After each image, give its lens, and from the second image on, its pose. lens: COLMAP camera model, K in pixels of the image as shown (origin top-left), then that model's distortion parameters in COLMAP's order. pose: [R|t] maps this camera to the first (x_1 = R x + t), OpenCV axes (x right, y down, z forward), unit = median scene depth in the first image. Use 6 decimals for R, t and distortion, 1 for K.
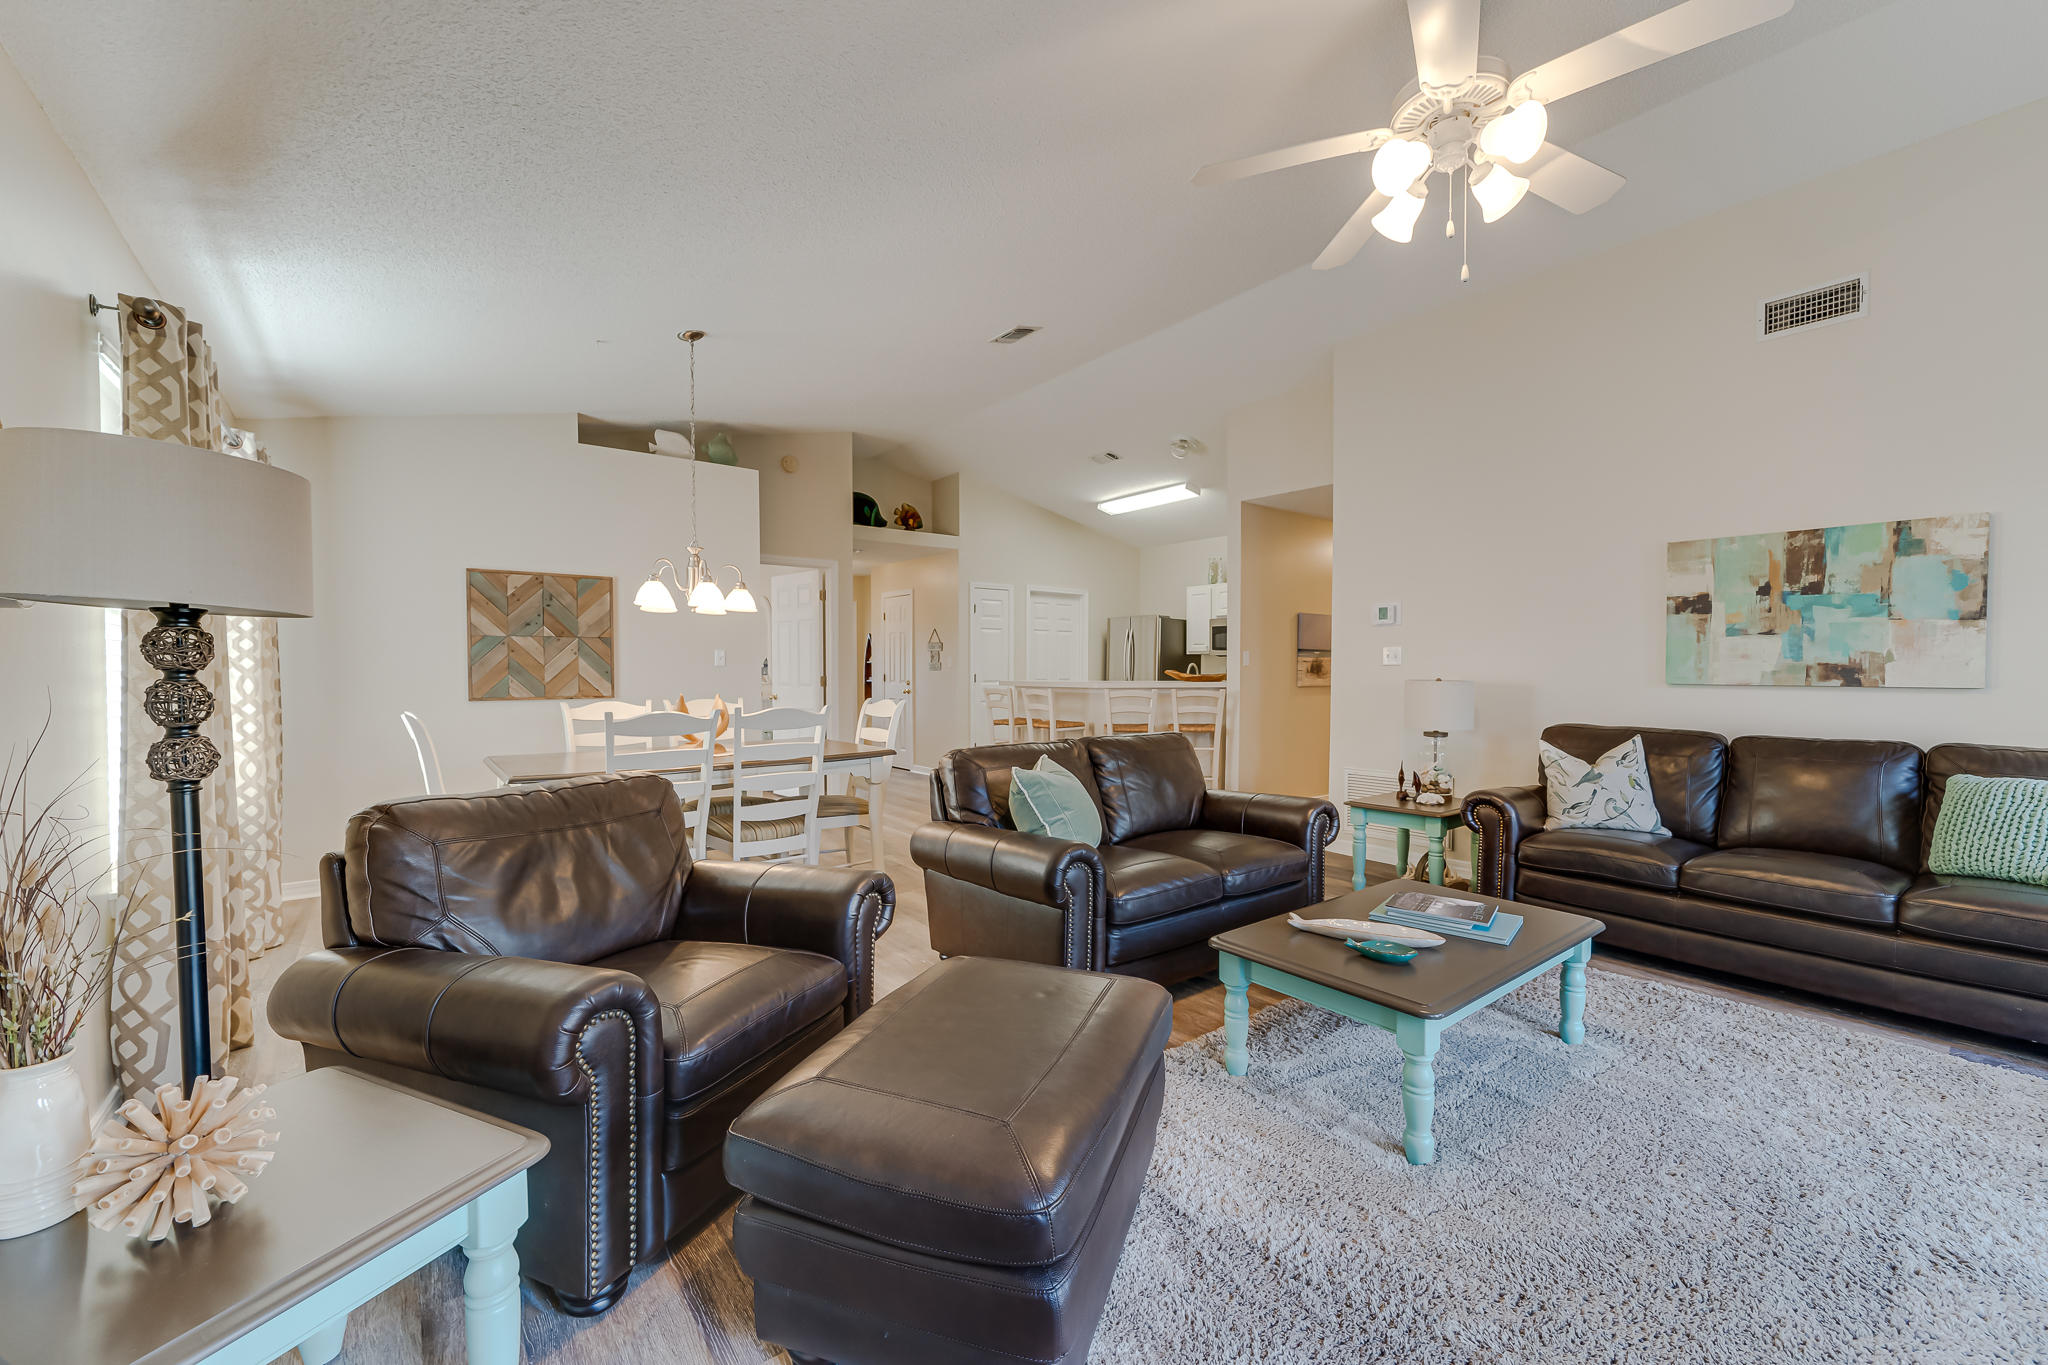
lens RADIAL K [[801.9, 0, 1008.7], [0, 801.9, 676.5], [0, 0, 1]] dist [0.008115, -0.000038]
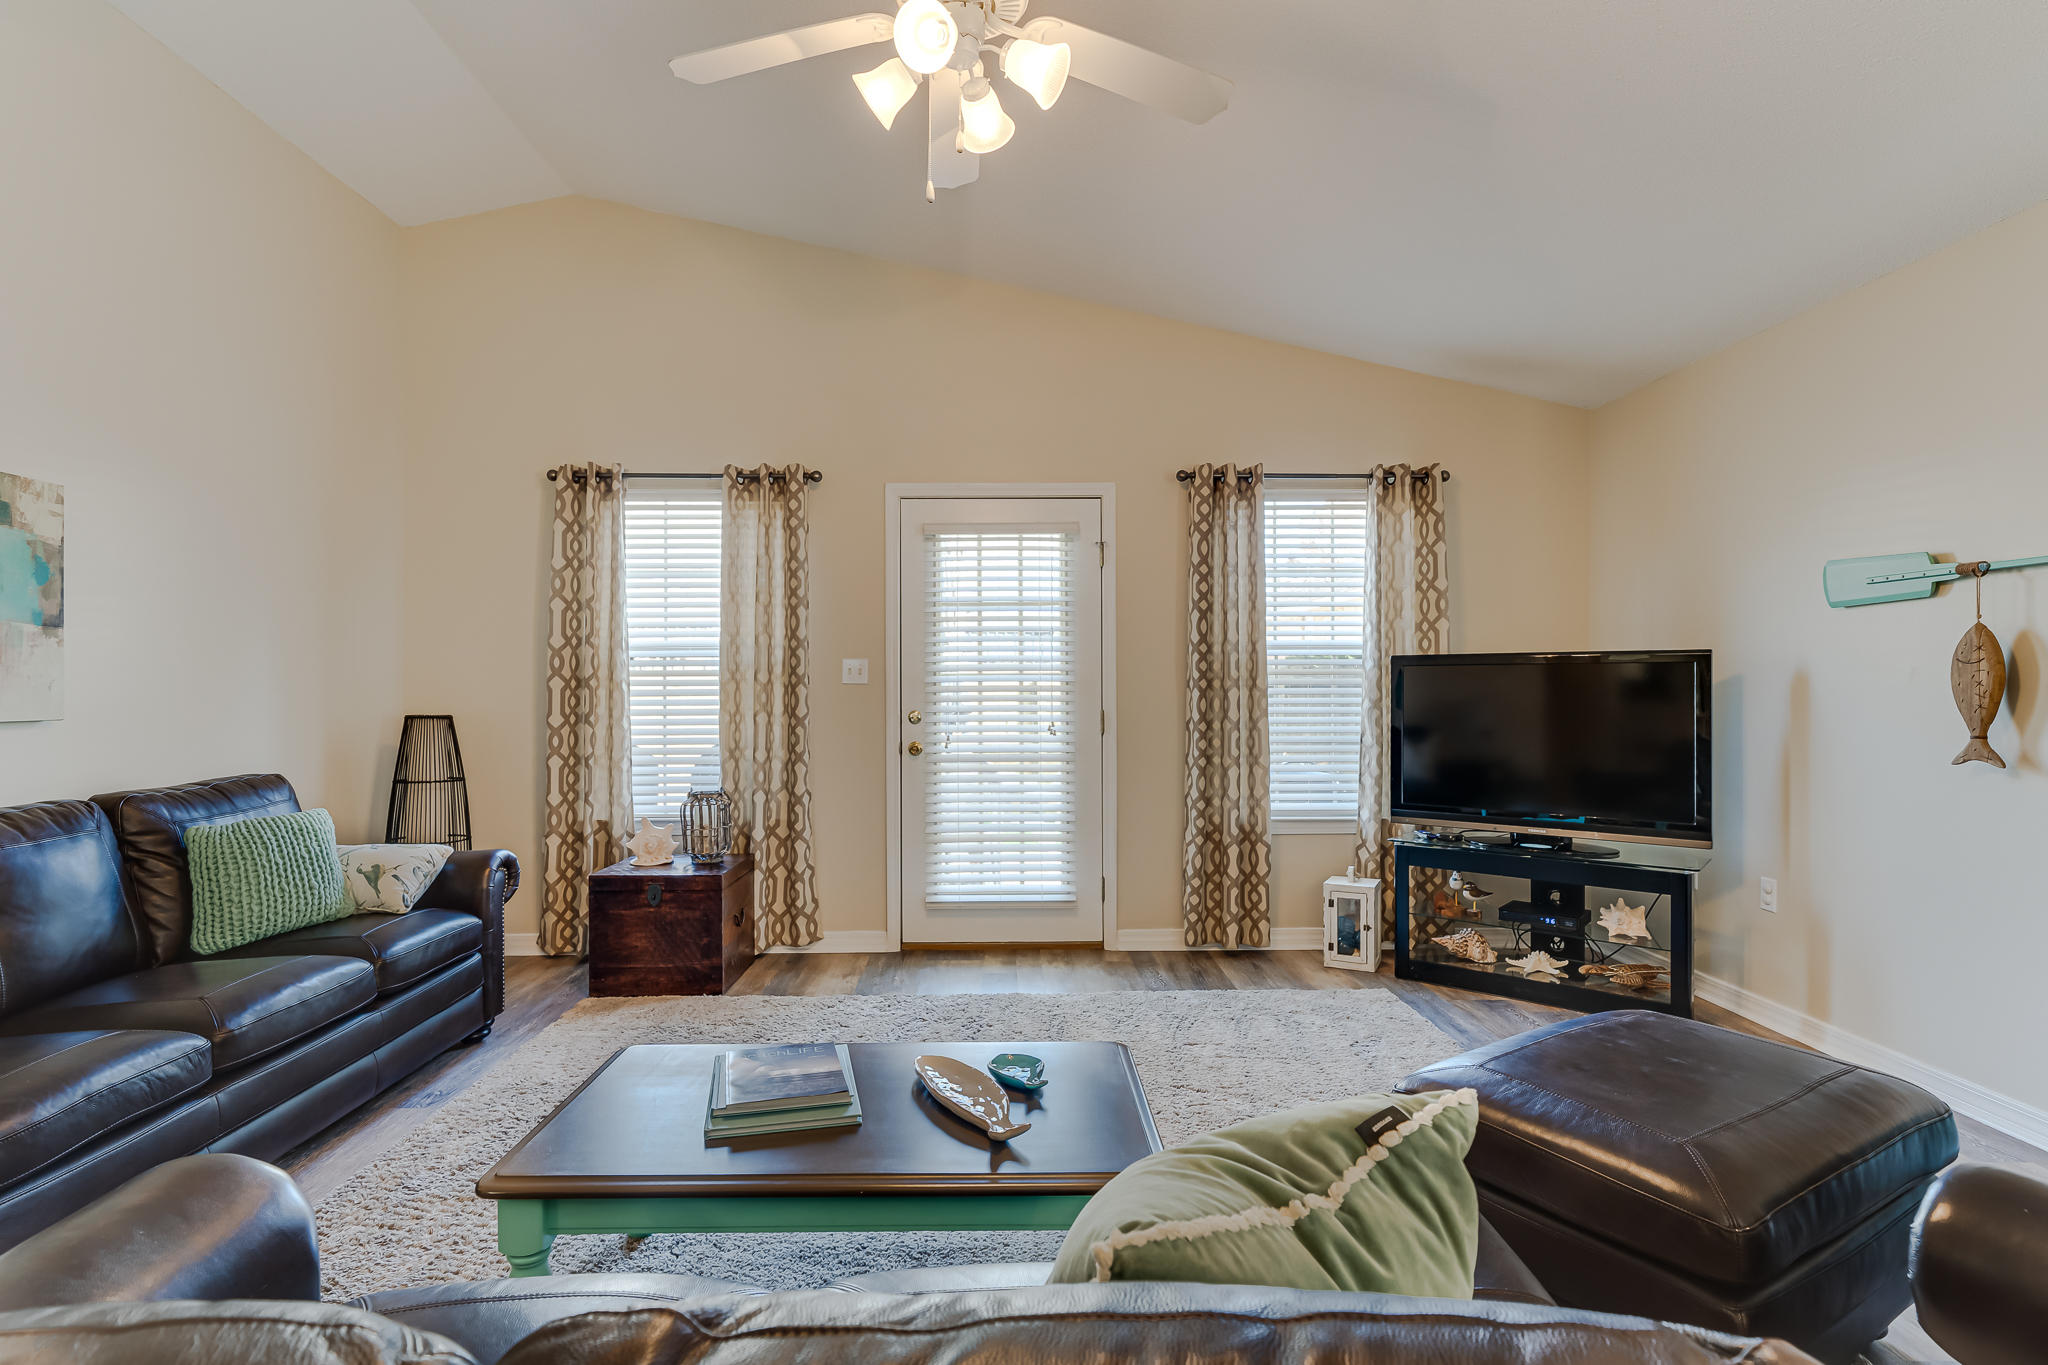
lens RADIAL K [[1010.3, 0, 1004.4], [0, 1010.3, 680.4], [0, 0, 1]] dist [0.002174, 0.000290]
pose [[-0.797739, 0.006713, 0.602965, -0.048766], [0.008167, 0.999967, -0.000328, -0.011756], [-0.602947, 0.004662, -0.797768, 1.032204]]
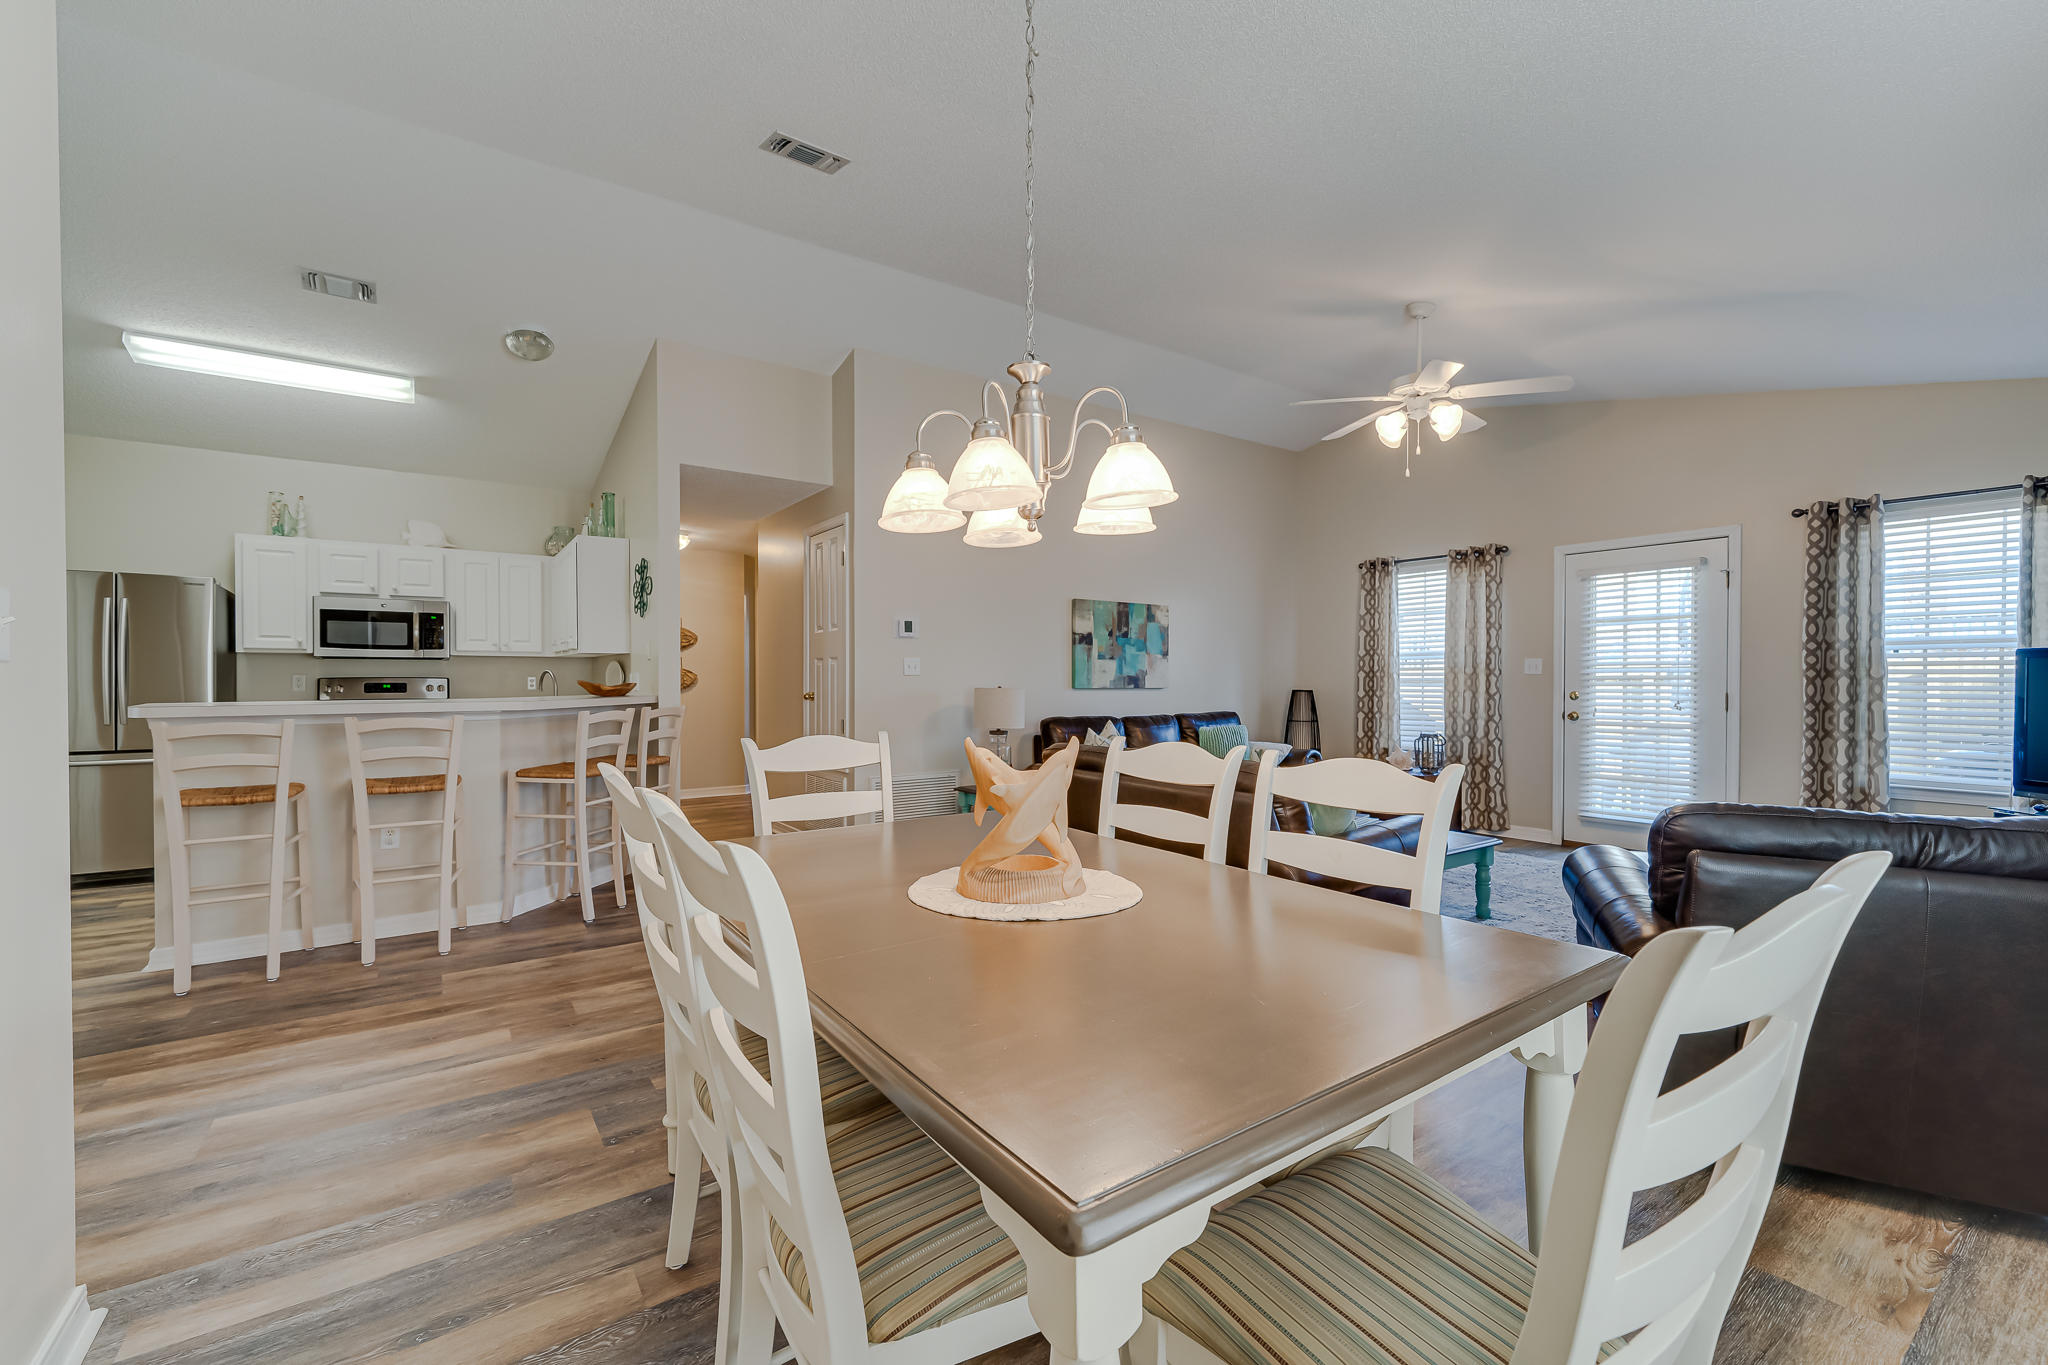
lens RADIAL K [[847.9, 0, 1028.2], [0, 847.9, 683.3], [0, 0, 1]] dist [-0.001060, 0.000101]
pose [[0.043118, -0.005593, 0.999054, -0.884270], [0.010160, 0.999935, 0.005160, -0.010547], [-0.999018, 0.009928, 0.043172, 1.074931]]
